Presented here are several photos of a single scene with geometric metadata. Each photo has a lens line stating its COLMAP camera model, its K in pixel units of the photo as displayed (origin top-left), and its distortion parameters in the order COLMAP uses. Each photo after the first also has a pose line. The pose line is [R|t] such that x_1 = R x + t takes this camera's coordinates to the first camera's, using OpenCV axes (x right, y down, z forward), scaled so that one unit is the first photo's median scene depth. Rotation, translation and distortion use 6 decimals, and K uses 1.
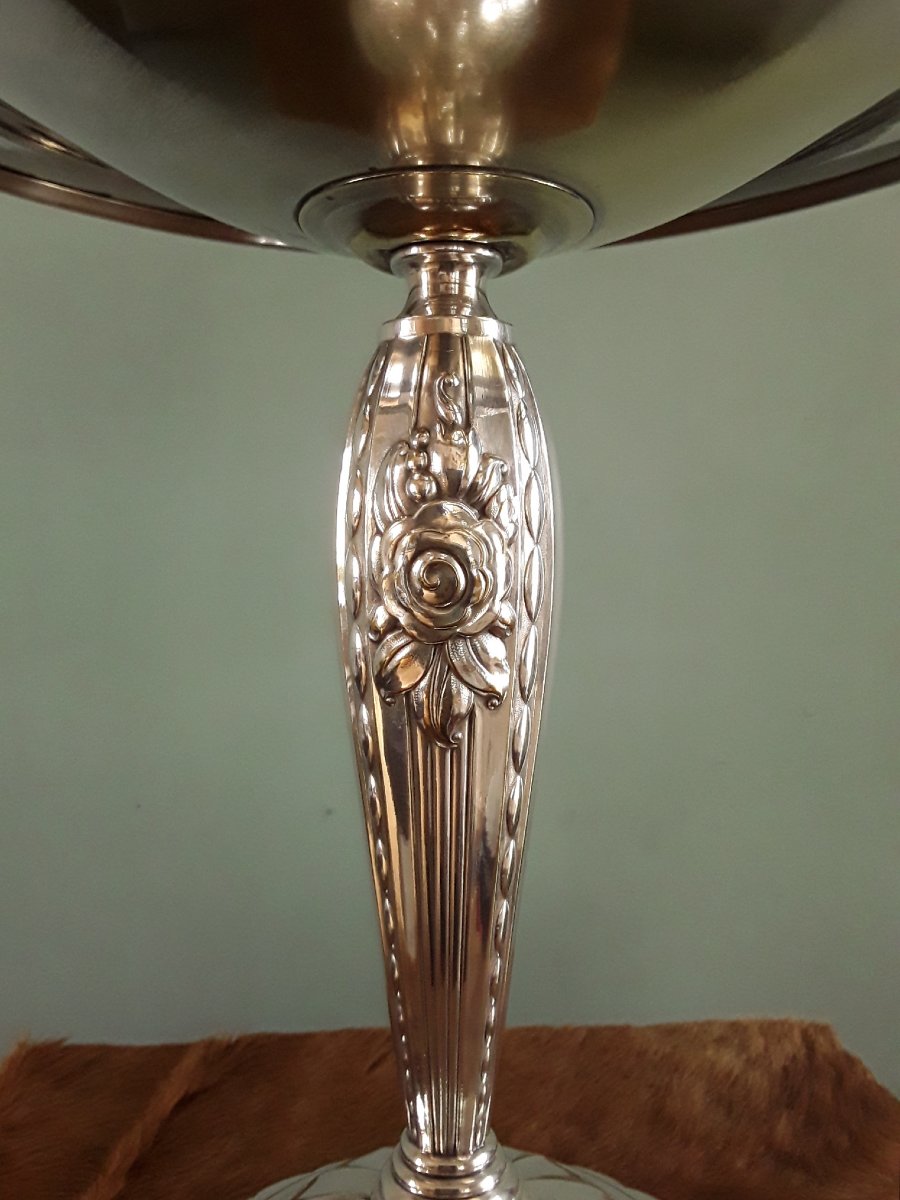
lens RADIAL K [[976.8, 0, 394.3], [0, 976.8, 603.0], [0, 0, 1]] dist [0.066366, -0.128015]
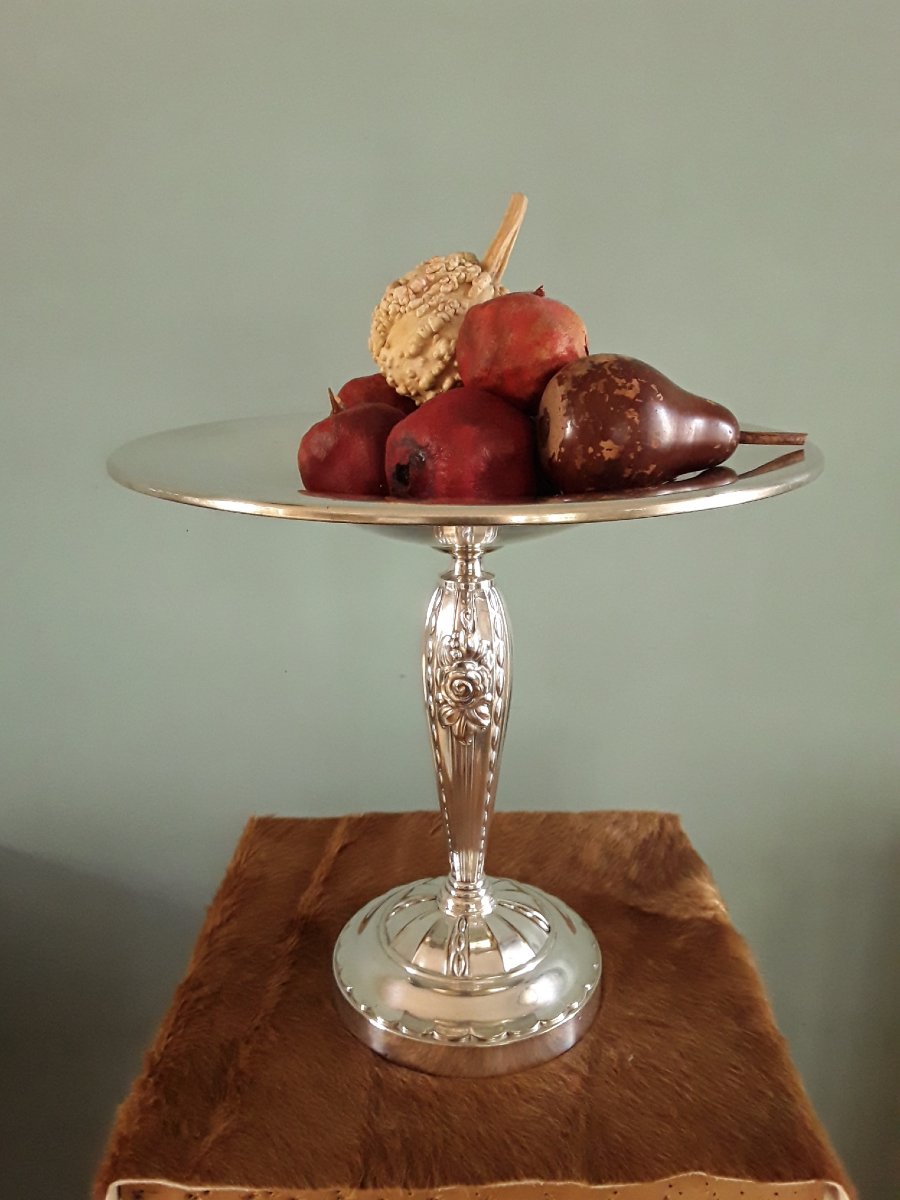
lens RADIAL K [[935.4, 0, 402.8], [0, 935.4, 603.7], [0, 0, 1]] dist [0.143116, -0.186225]
pose [[0.999060, 0.002985, -0.043254, -0.004260], [0.008297, 0.966027, 0.258309, -0.525007], [0.042556, -0.258425, 0.965094, -0.807319]]
